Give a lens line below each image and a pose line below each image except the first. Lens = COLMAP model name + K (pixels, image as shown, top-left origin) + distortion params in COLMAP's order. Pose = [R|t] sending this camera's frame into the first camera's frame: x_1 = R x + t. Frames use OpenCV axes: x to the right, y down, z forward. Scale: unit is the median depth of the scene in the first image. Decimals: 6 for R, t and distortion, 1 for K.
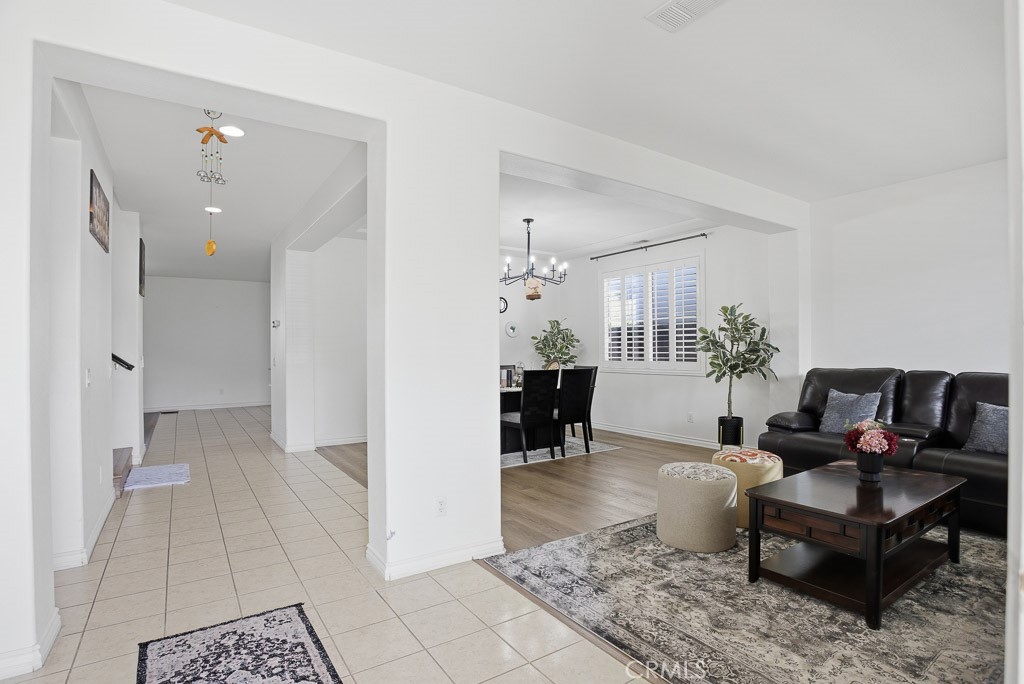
lens RADIAL K [[508.5, 0, 512.4], [0, 508.5, 357.4], [0, 0, 1]] dist [-0.079655, 0.022758]
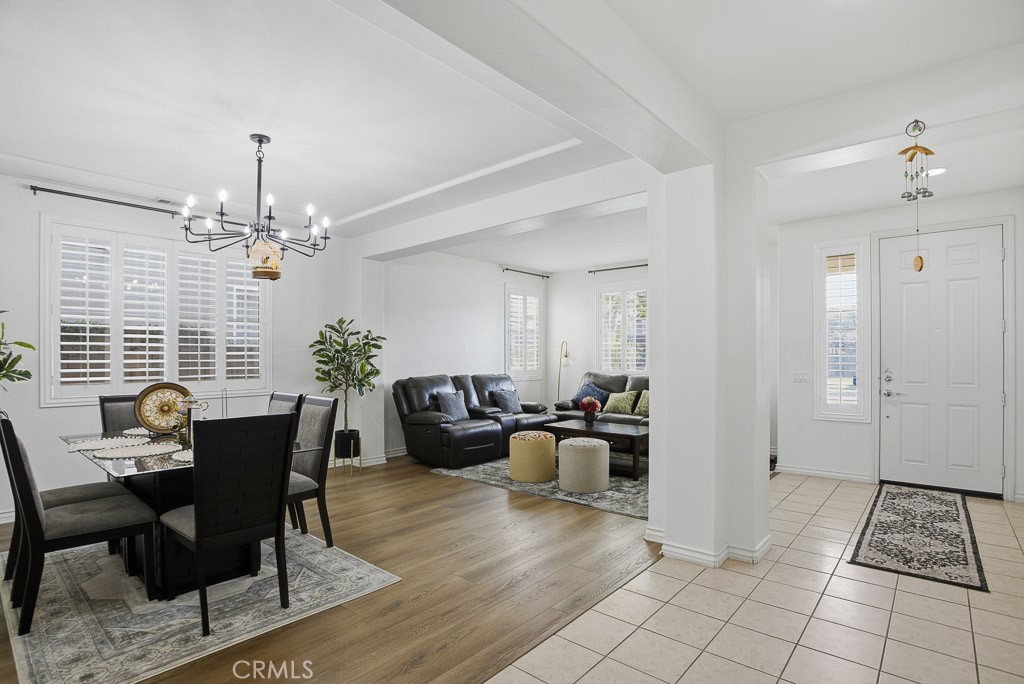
lens RADIAL K [[508.5, 0, 512.4], [0, 508.5, 357.4], [0, 0, 1]] dist [-0.079655, 0.022758]
pose [[-0.254945, 0.005272, 0.966941, -0.562348], [0.022184, 0.999754, 0.000399, -0.017815], [-0.966701, 0.021552, -0.254999, 0.848445]]
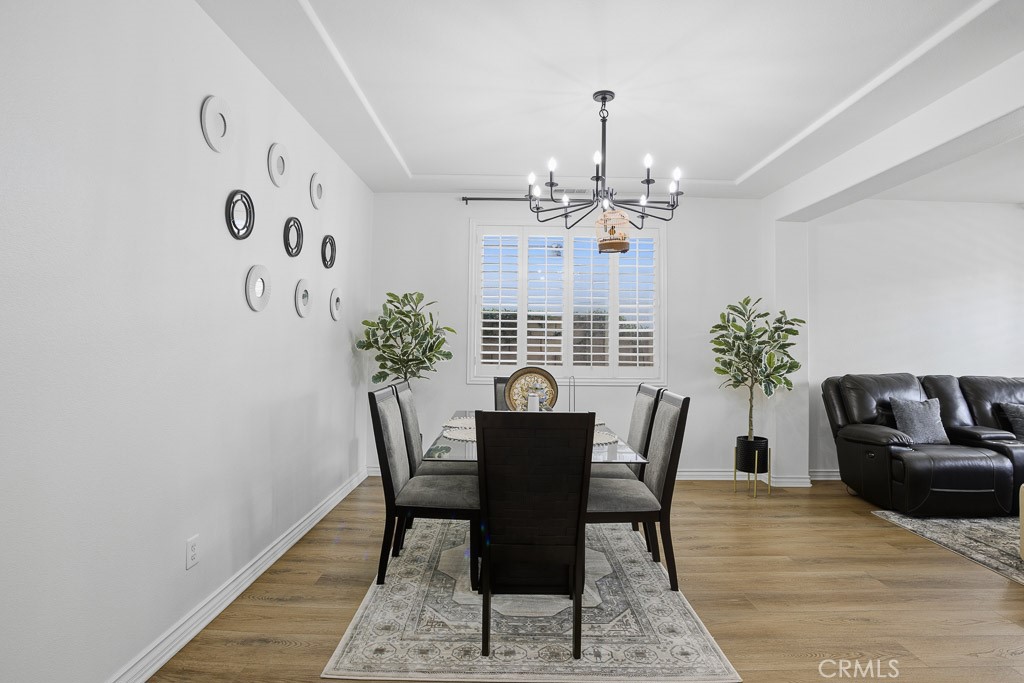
lens RADIAL K [[535.1, 0, 511.7], [0, 535.1, 323.3], [0, 0, 1]] dist [-0.065325, 0.018556]
pose [[0.560084, 0.043097, 0.827314, -0.433248], [-0.004779, 0.998797, -0.048795, -0.017619], [-0.828422, 0.023375, 0.559617, 0.765910]]
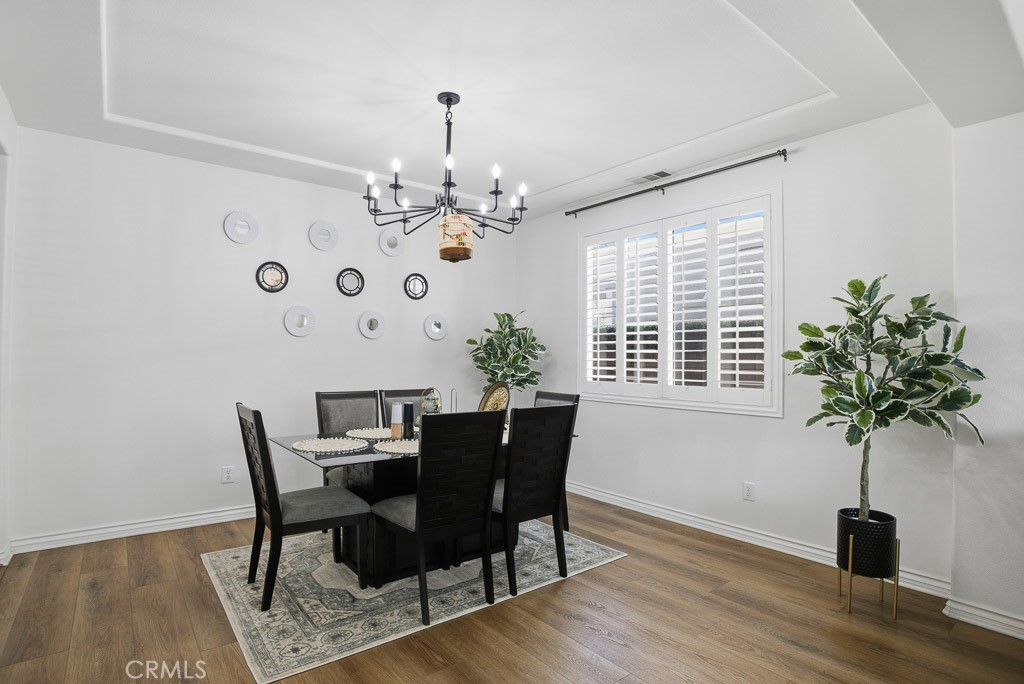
lens RADIAL K [[520.4, 0, 510.1], [0, 520.4, 350.6], [0, 0, 1]] dist [-0.047491, 0.001177]
pose [[0.996929, 0.016431, 0.076572, 0.055038], [-0.014483, 0.999559, -0.025928, -0.016083], [-0.076964, 0.024739, 0.996727, 0.495102]]
